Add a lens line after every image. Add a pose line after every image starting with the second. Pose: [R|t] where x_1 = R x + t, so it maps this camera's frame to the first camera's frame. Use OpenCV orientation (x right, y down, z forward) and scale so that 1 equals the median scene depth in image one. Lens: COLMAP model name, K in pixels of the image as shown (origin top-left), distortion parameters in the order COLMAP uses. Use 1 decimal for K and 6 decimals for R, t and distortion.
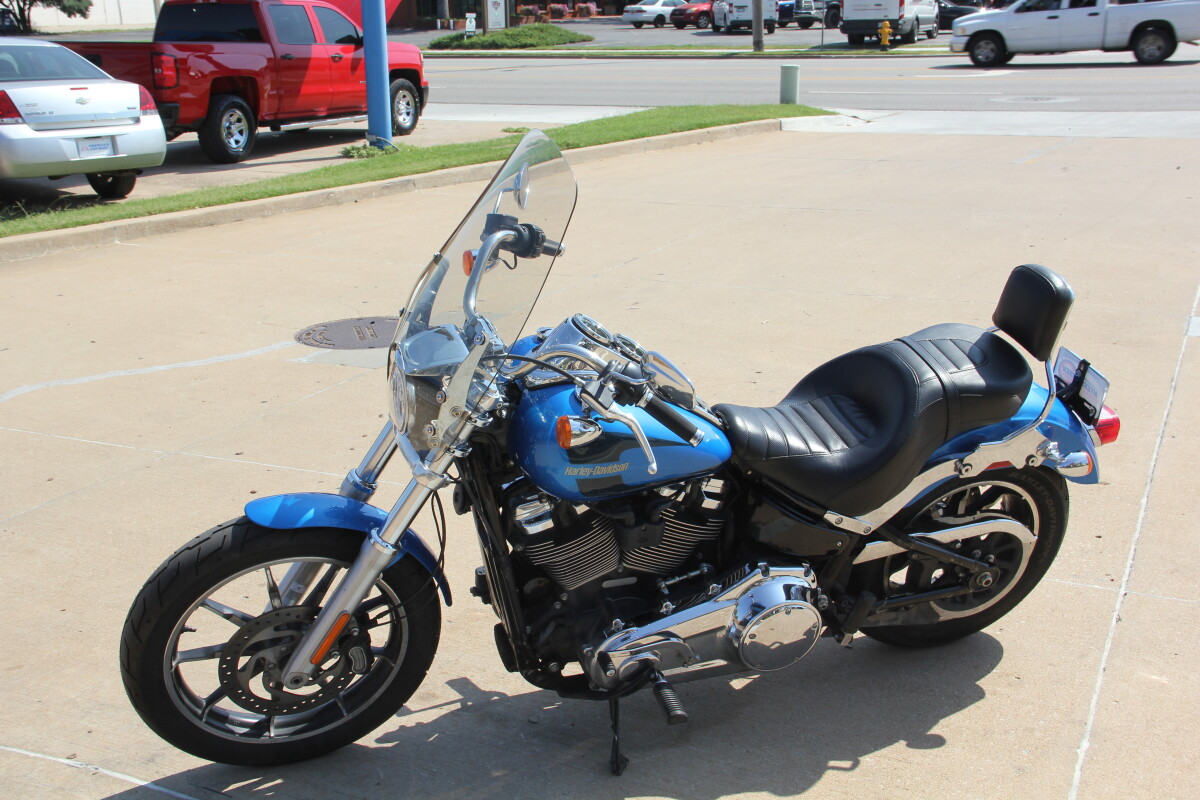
lens RADIAL K [[1394.2, 0, 598.0], [0, 1394.2, 420.1], [0, 0, 1]] dist [-0.025382, 0.278195]
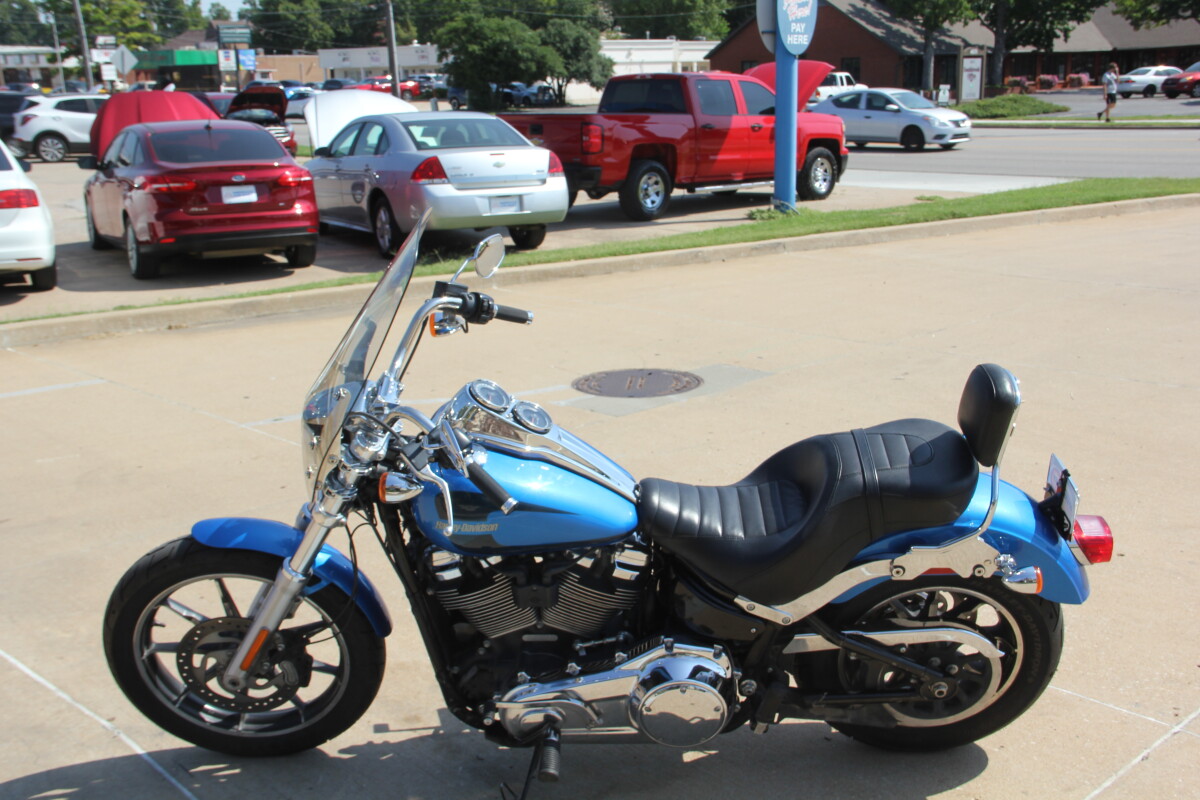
lens RADIAL K [[1324.8, 0, 600.0], [0, 1324.8, 400.0], [0, 0, 1]] dist [-0.057857, 0.296993]
pose [[0.936334, 0.080141, -0.341842, 0.072071], [-0.096922, 0.994769, -0.032265, -0.006589], [0.337468, 0.063343, 0.939203, 0.015897]]
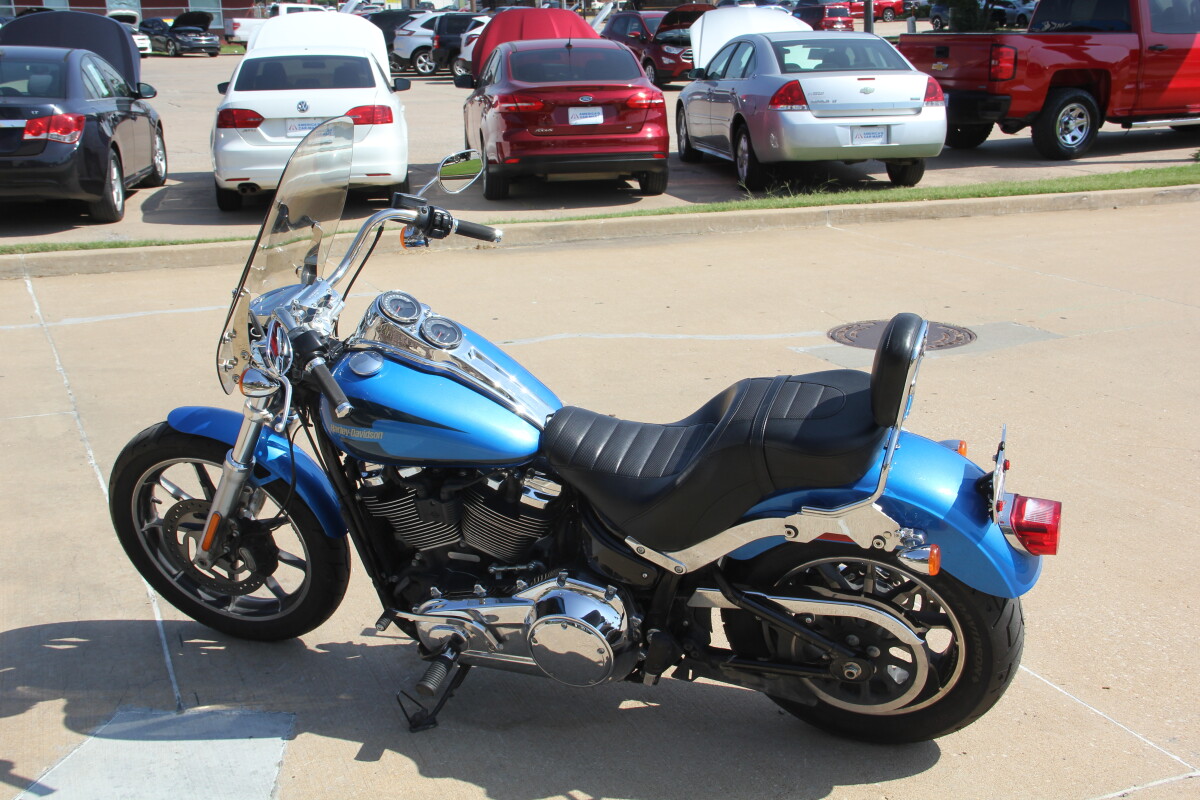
lens RADIAL K [[1434.8, 0, 591.9], [0, 1434.8, 424.2], [0, 0, 1]] dist [-0.033506, 0.359055]
pose [[0.760329, 0.182292, -0.623434, 0.140272], [-0.181238, 0.981230, 0.065877, -0.013165], [0.623741, 0.062902, 0.779096, 0.042137]]
